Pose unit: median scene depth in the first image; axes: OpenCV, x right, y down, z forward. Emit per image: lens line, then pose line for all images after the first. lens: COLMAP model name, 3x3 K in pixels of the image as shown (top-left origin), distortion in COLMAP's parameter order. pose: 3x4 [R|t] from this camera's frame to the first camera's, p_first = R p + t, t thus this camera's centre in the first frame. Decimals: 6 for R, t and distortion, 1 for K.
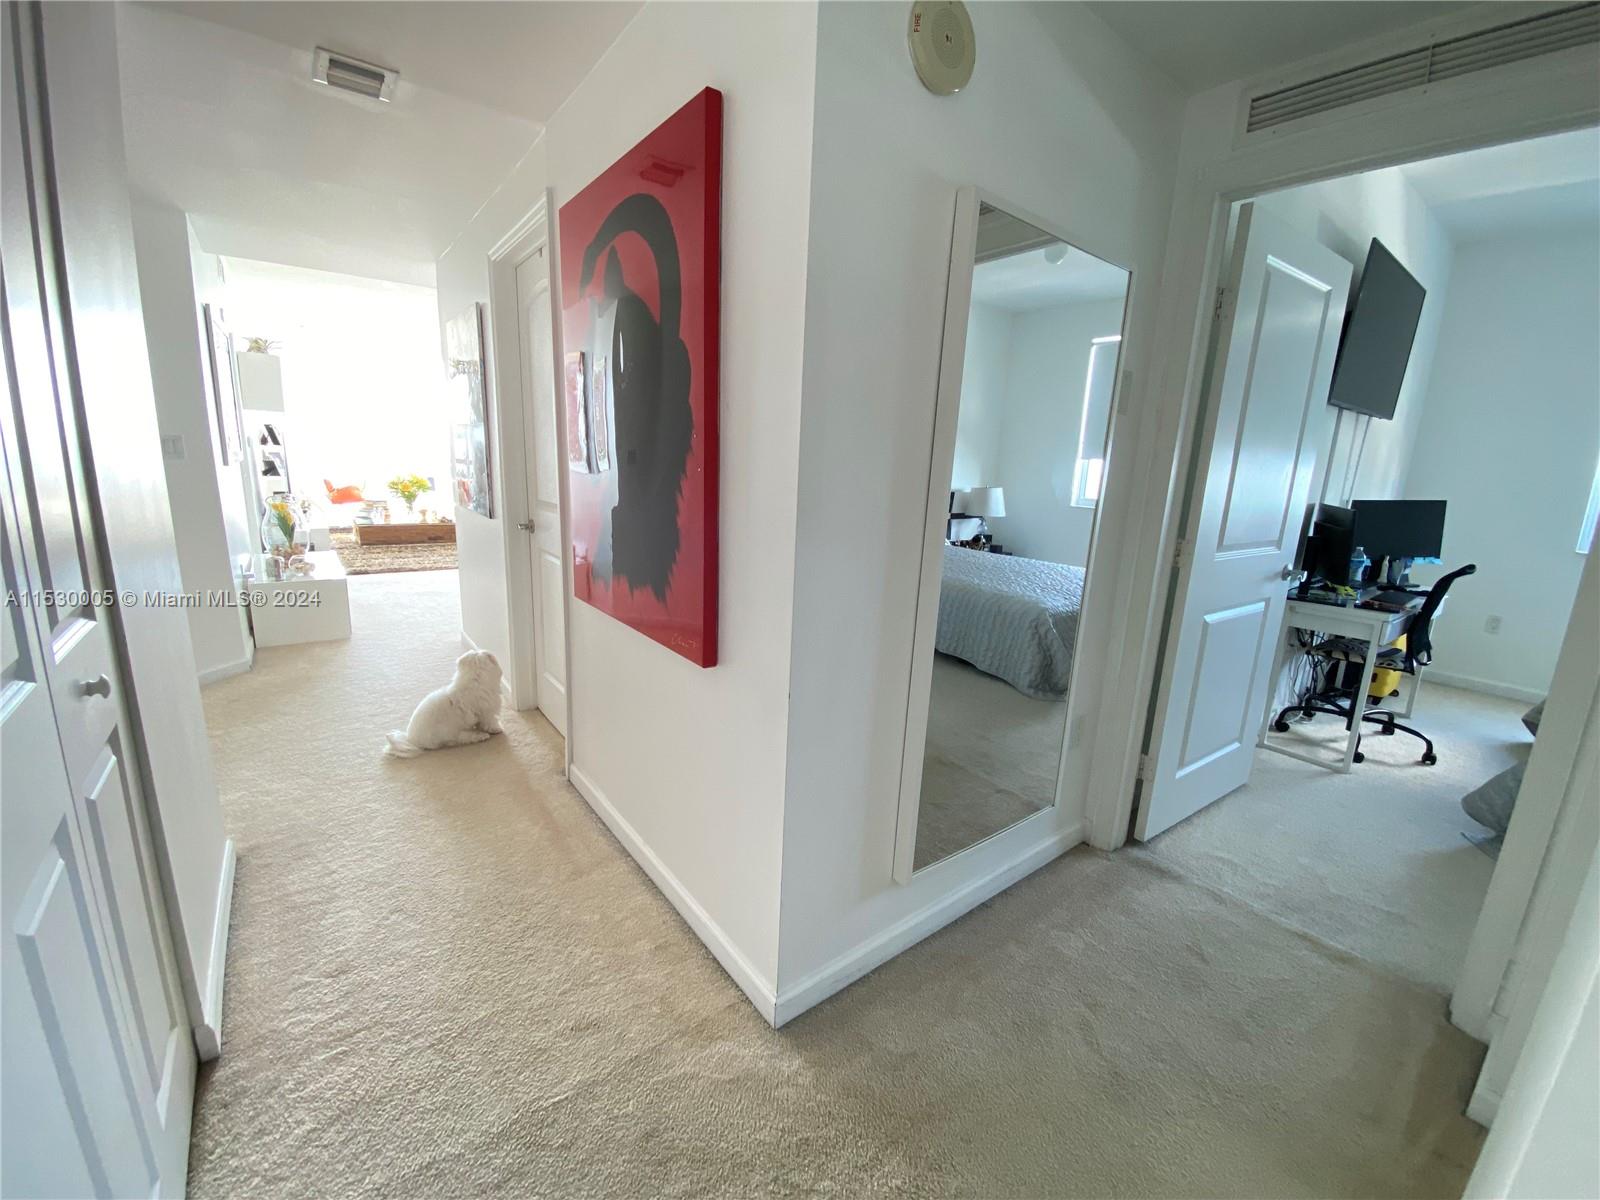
lens RADIAL K [[649.5, 0, 792.8], [0, 649.5, 594.5], [0, 0, 1]] dist [-0.020898, -0.004670]
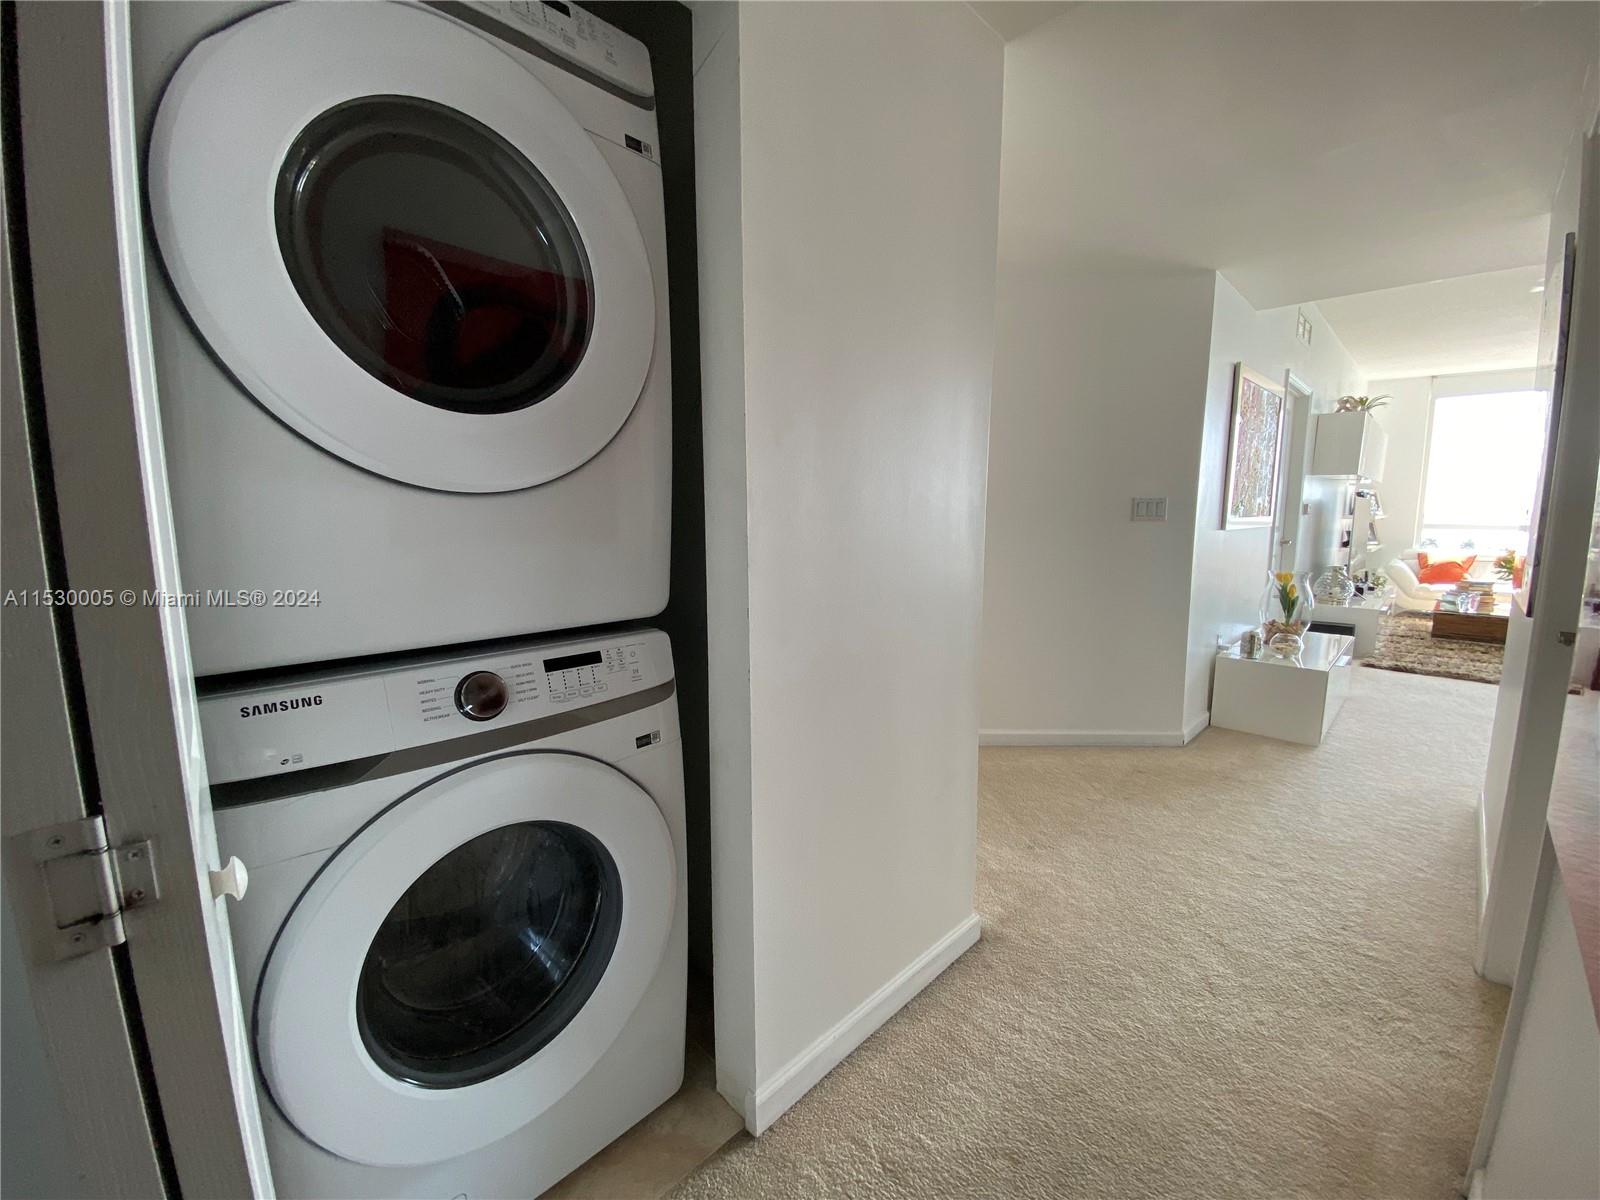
lens RADIAL K [[654.5, 0, 799.9], [0, 654.5, 601.3], [0, 0, 1]] dist [-0.004245, -0.000306]
pose [[0.142882, 0.091321, -0.985518, -0.014721], [-0.196763, 0.978480, 0.062142, -0.037826], [0.969984, 0.185034, 0.157776, 0.282396]]
